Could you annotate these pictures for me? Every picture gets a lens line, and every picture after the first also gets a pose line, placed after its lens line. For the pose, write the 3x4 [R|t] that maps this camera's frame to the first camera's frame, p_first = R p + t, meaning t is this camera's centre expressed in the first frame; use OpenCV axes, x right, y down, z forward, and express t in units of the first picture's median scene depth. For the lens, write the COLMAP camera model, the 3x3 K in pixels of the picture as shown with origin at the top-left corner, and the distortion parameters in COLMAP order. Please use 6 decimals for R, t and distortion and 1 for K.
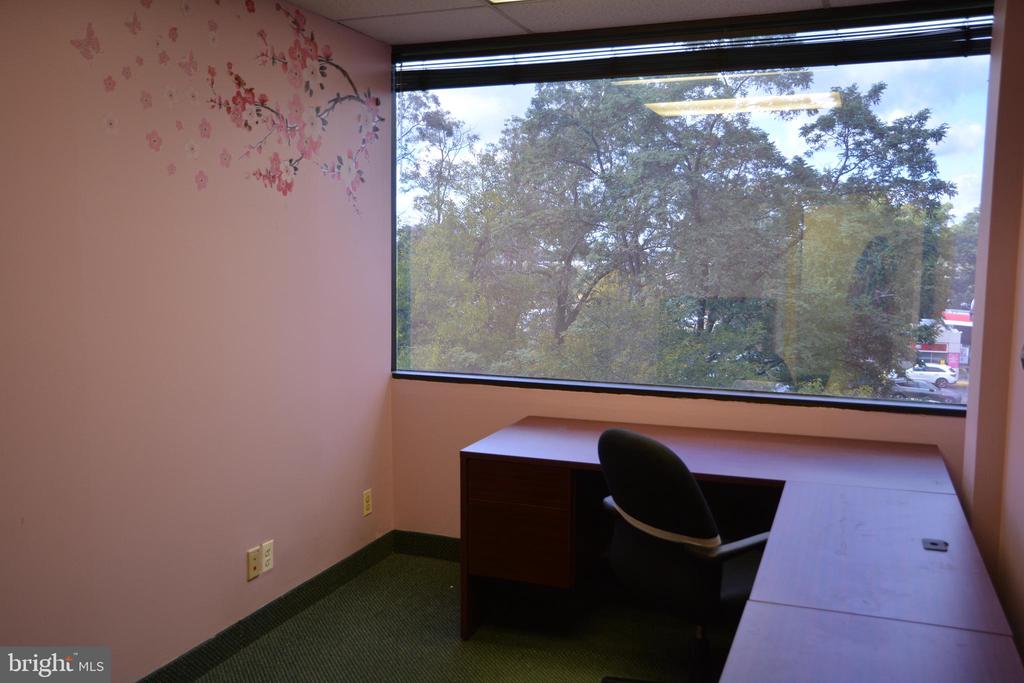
lens RADIAL K [[890.0, 0, 520.0], [0, 890.0, 348.1], [0, 0, 1]] dist [-0.034560, 0.110146]
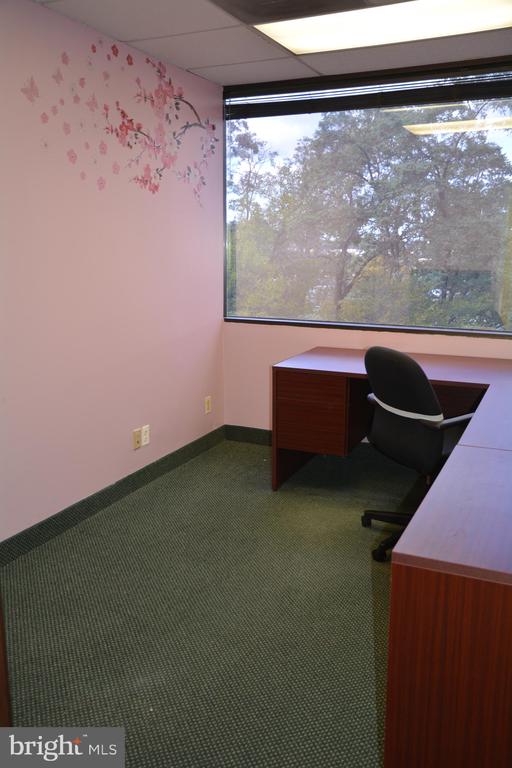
lens RADIAL K [[667.5, 0, 265.5], [0, 667.5, 382.2], [0, 0, 1]] dist [-0.034560, 0.110146]
pose [[0.998076, 0.008839, -0.061365, -0.007674], [-0.002807, 0.995212, 0.097697, 0.026425], [0.061934, -0.097337, 0.993323, -0.101233]]
